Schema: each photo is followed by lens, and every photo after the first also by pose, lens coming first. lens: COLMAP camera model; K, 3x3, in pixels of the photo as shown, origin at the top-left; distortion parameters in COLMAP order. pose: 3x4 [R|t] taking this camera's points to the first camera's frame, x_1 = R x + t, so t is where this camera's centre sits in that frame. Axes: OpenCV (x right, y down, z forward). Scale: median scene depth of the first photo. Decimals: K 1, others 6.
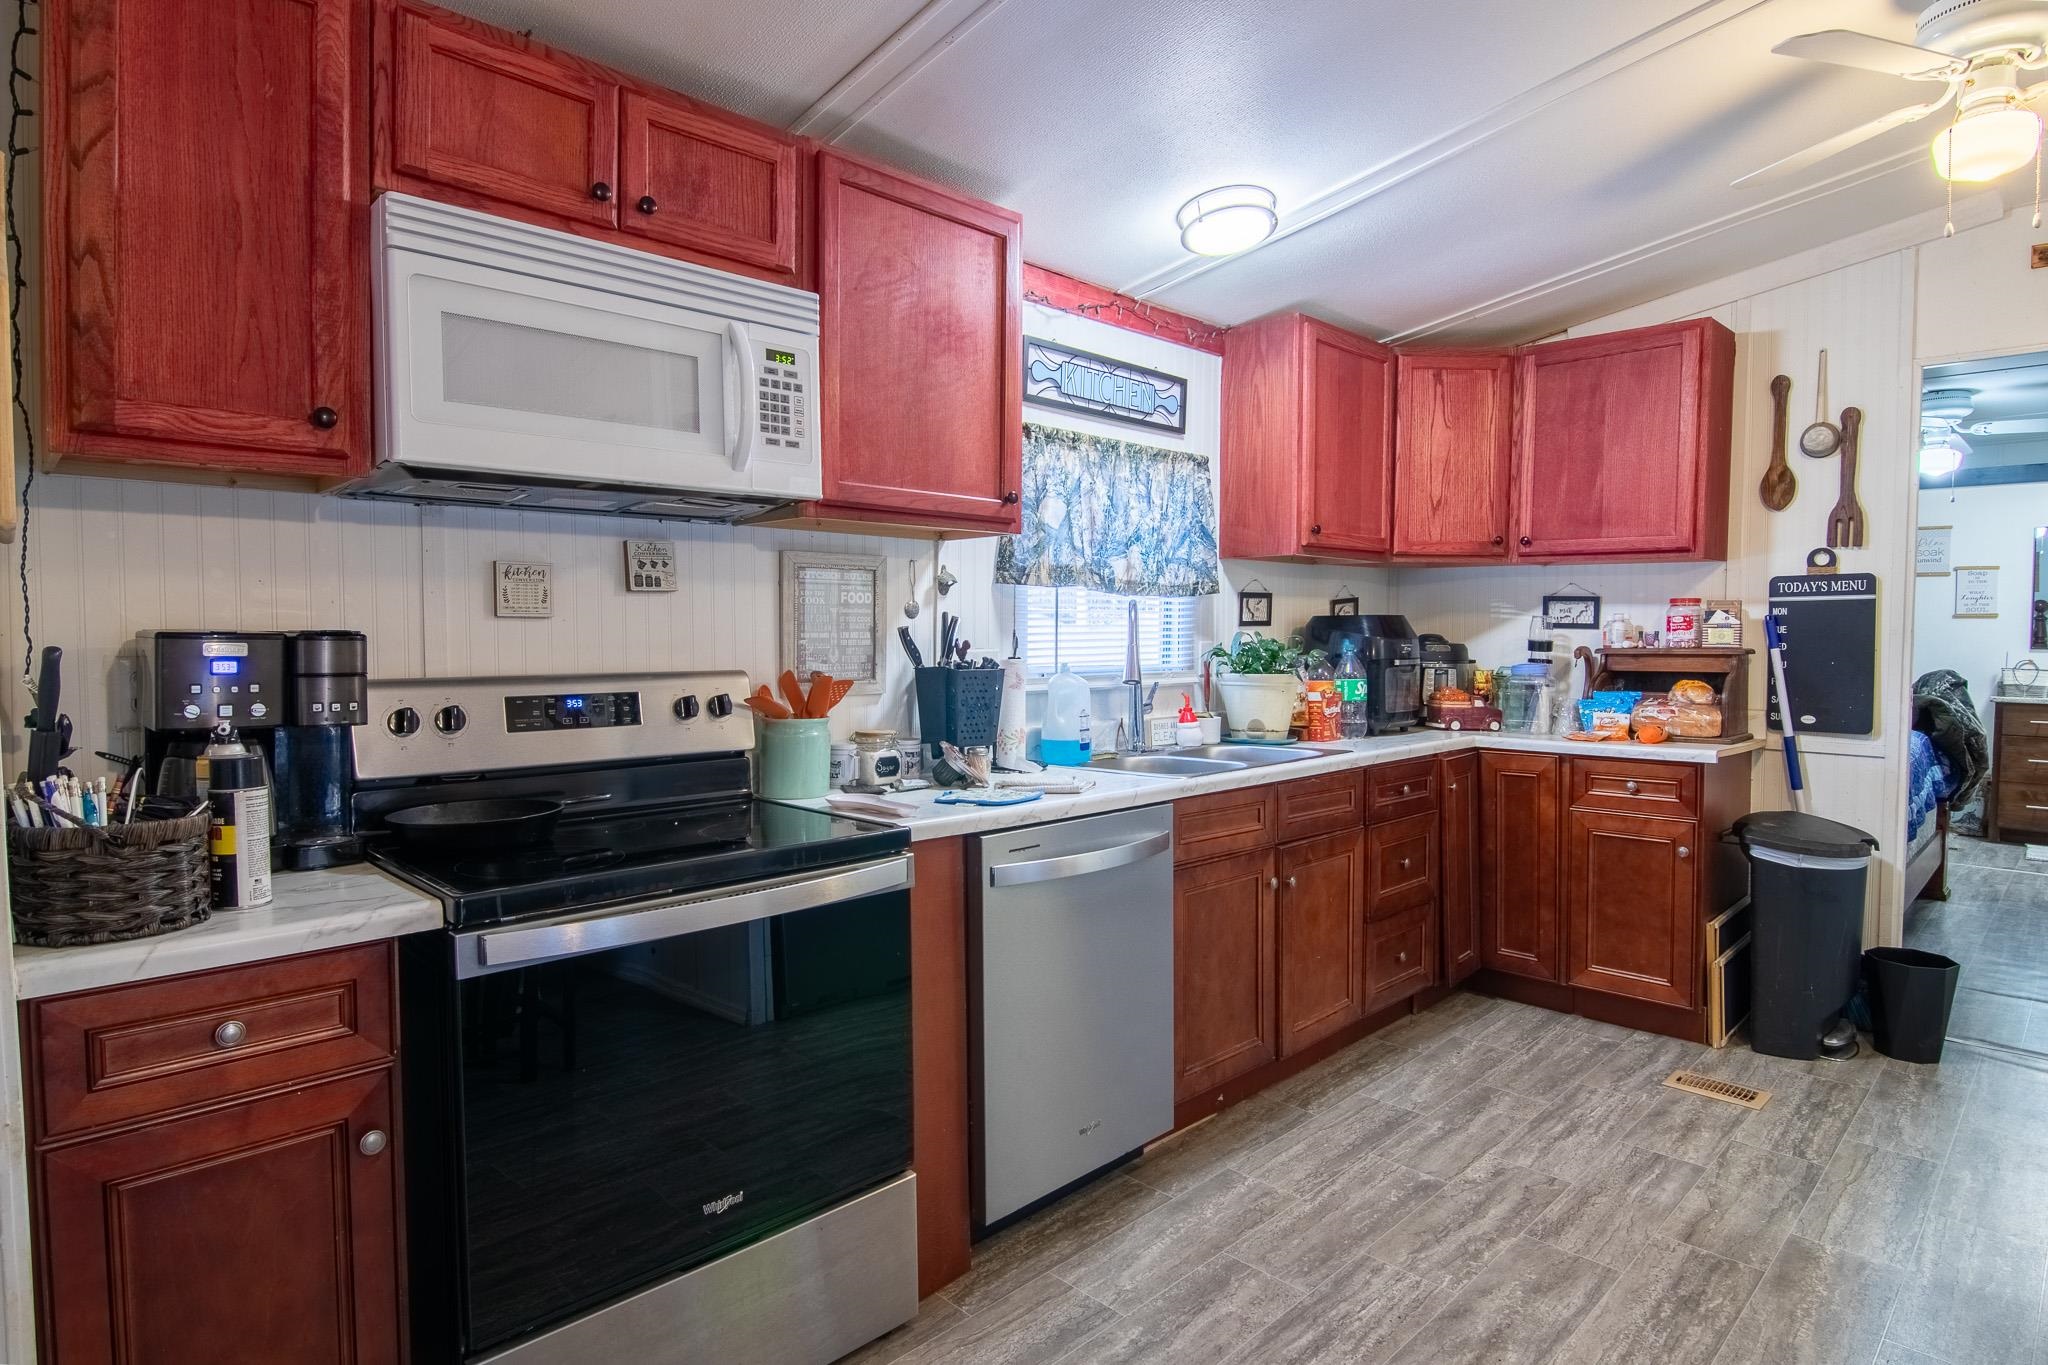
lens RADIAL K [[1050.6, 0, 1027.4], [0, 1050.6, 673.9], [0, 0, 1]] dist [0.004946, -0.016938]
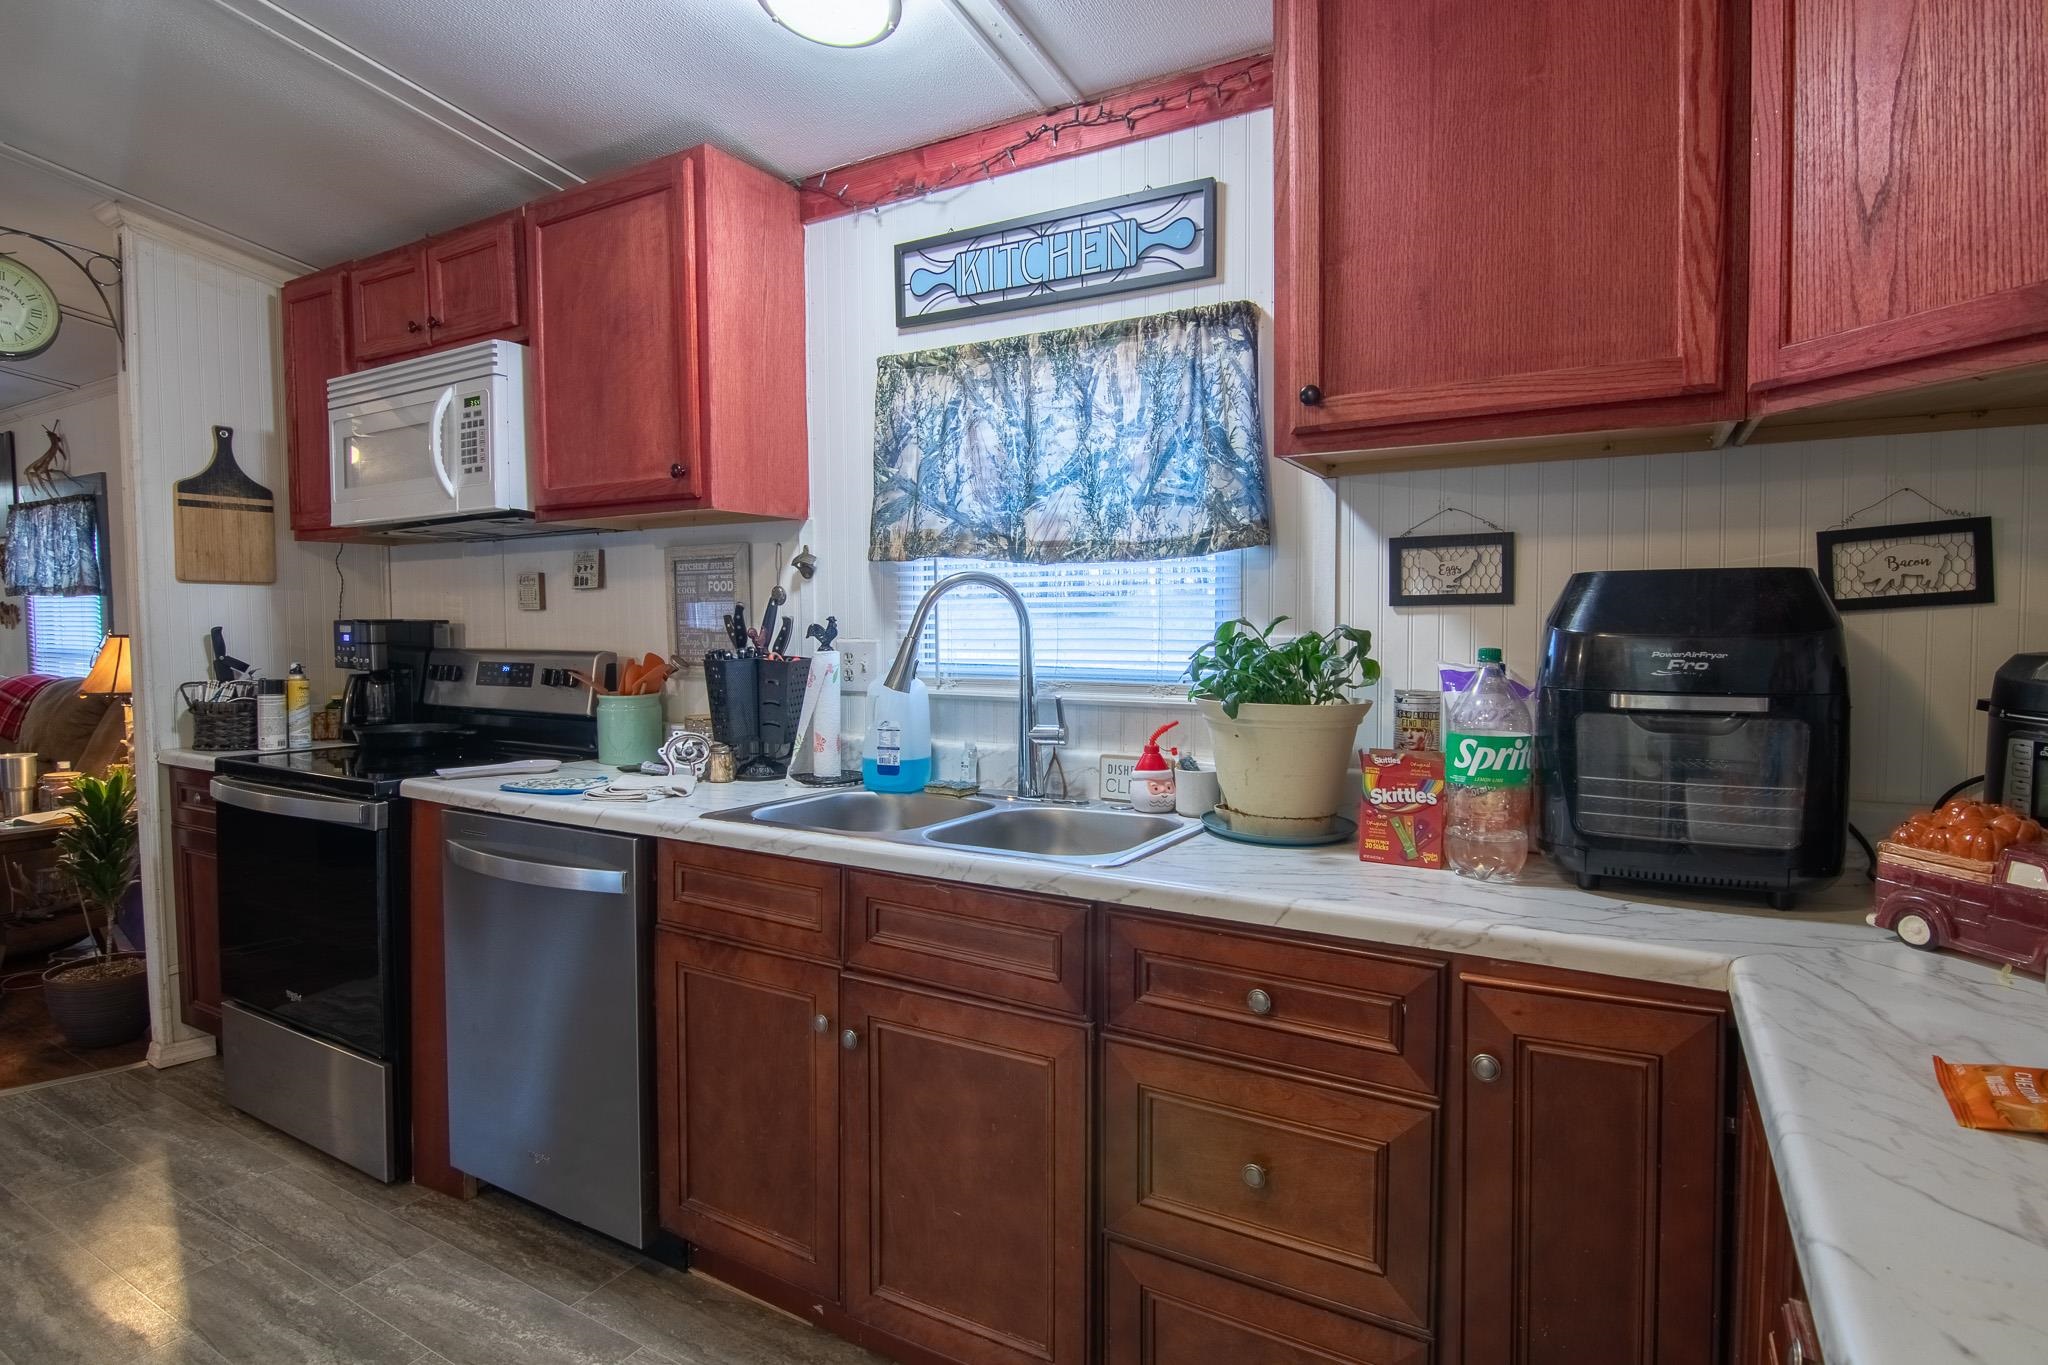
lens RADIAL K [[1050.6, 0, 1027.4], [0, 1050.6, 673.9], [0, 0, 1]] dist [0.004946, -0.016938]
pose [[0.284910, 0.048229, -0.957340, 0.736909], [-0.037108, 0.998540, 0.039262, -0.030869], [0.957836, 0.024339, 0.286284, 0.803448]]
